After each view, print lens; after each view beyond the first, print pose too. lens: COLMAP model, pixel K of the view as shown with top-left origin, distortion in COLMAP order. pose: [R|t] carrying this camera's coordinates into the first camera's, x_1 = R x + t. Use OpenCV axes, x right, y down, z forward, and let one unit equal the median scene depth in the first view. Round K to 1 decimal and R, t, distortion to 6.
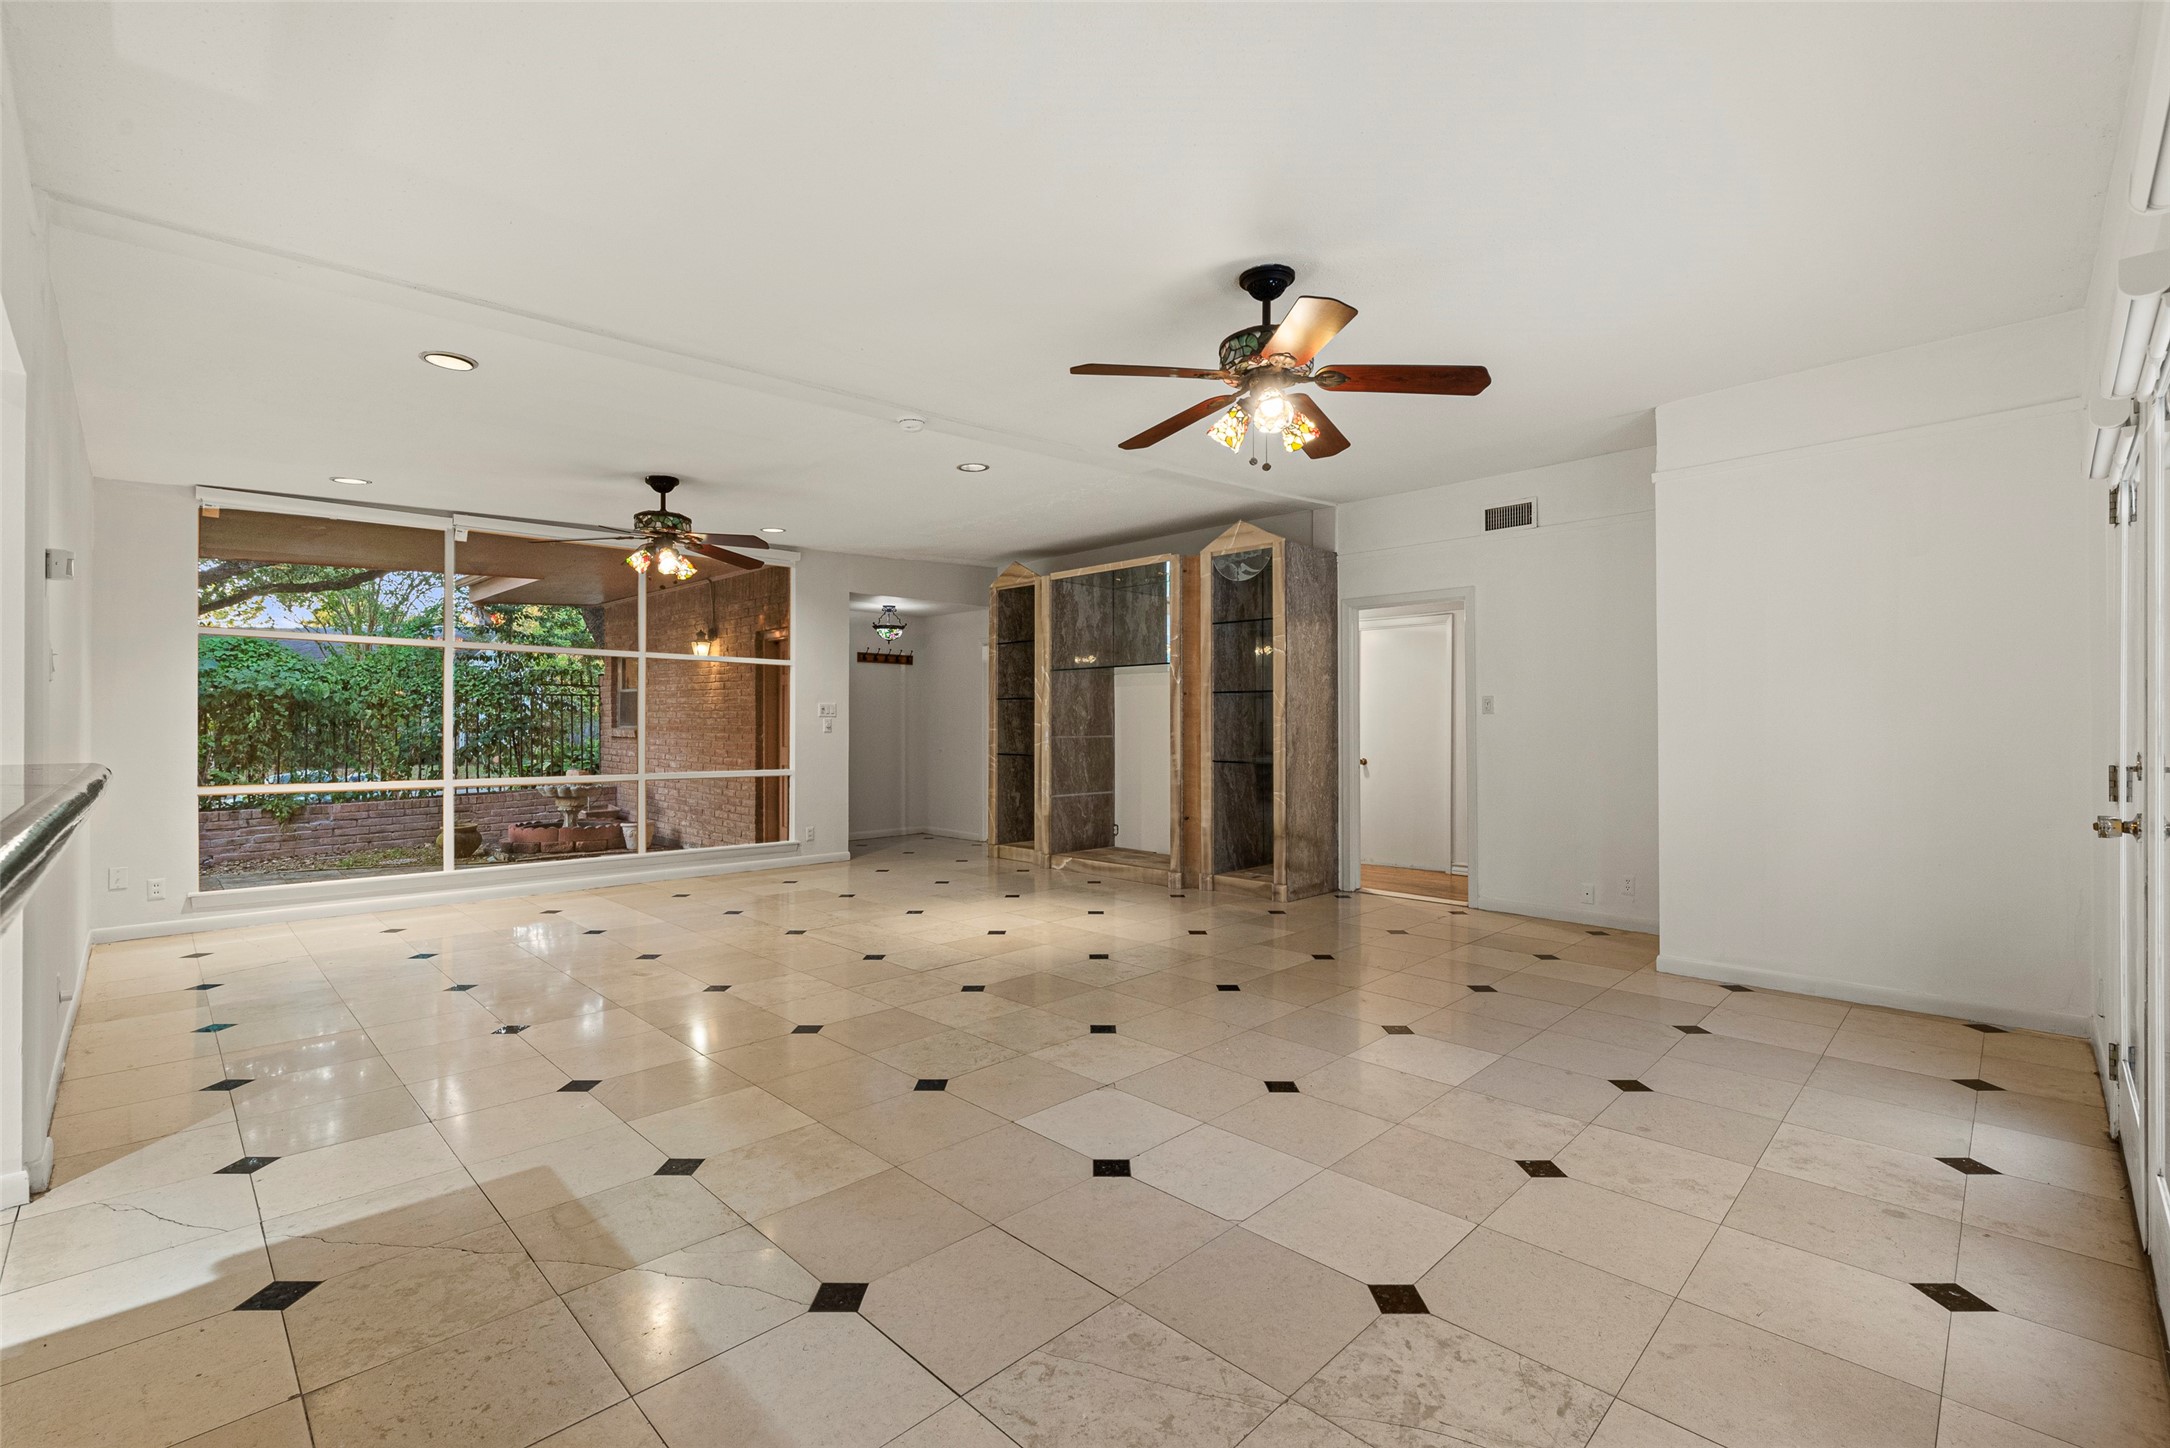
lens RADIAL K [[935.4, 0, 1088.3], [0, 935.4, 718.1], [0, 0, 1]] dist [-0.000429, 0.000858]
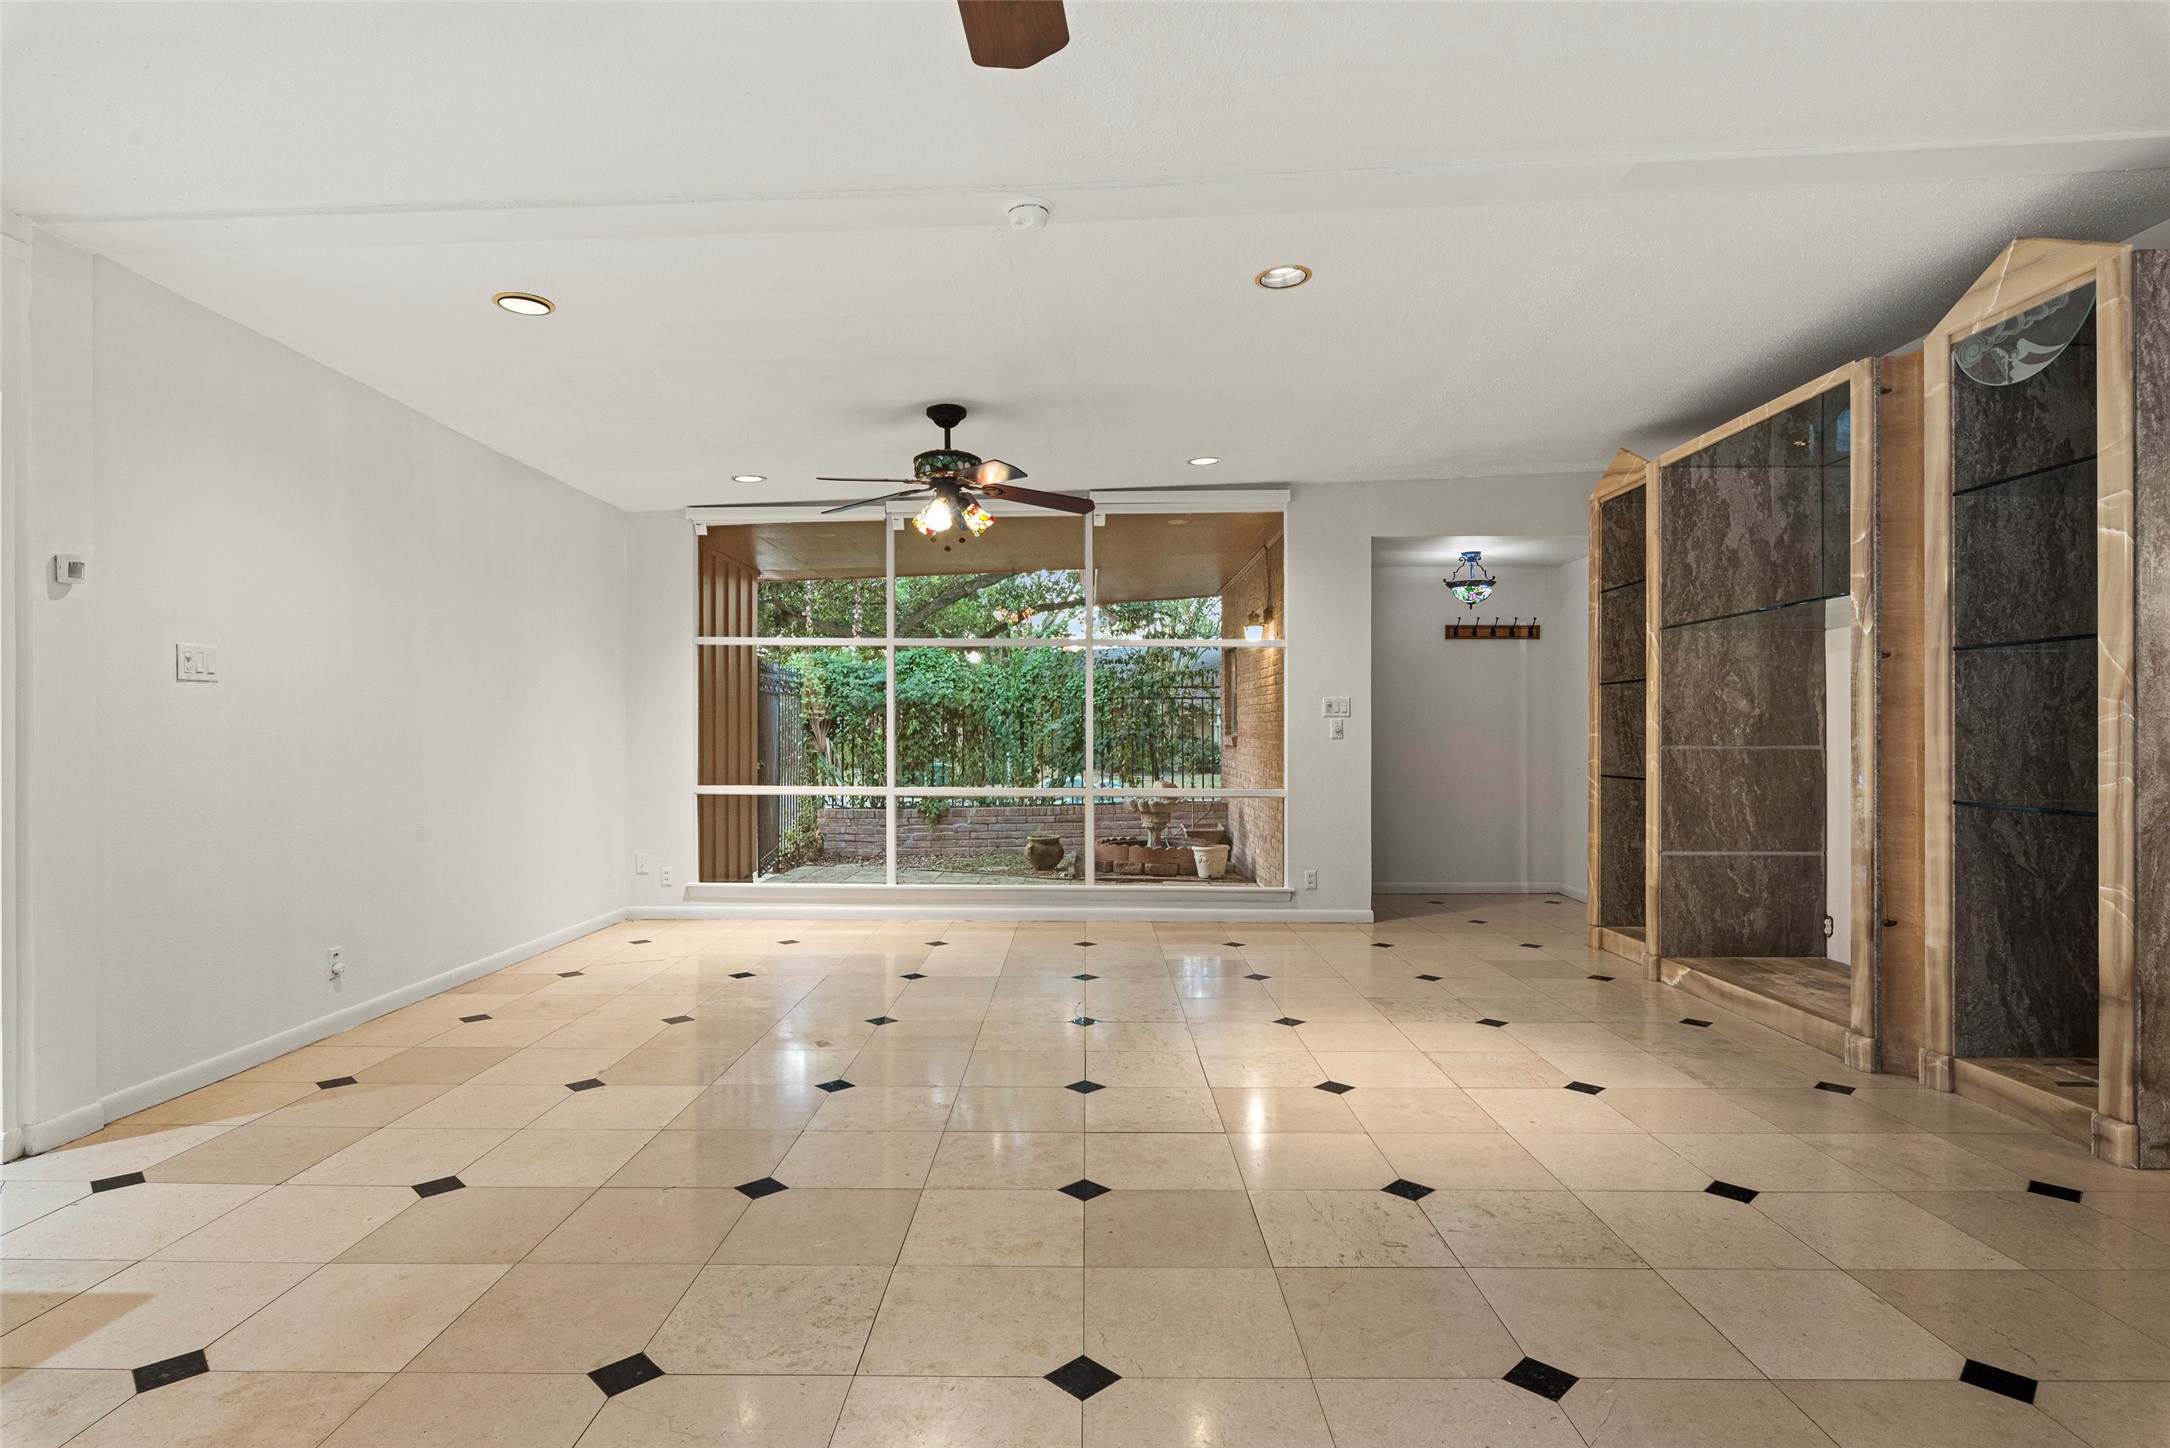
lens RADIAL K [[1098.7, 0, 1086.6], [0, 1098.7, 733.6], [0, 0, 1]] dist [-0.002566, 0.000046]
pose [[0.703420, -0.001377, -0.710773, 0.214944], [0.005193, 0.999981, 0.003202, 0.009357], [0.710755, -0.005944, 0.703414, 0.338764]]
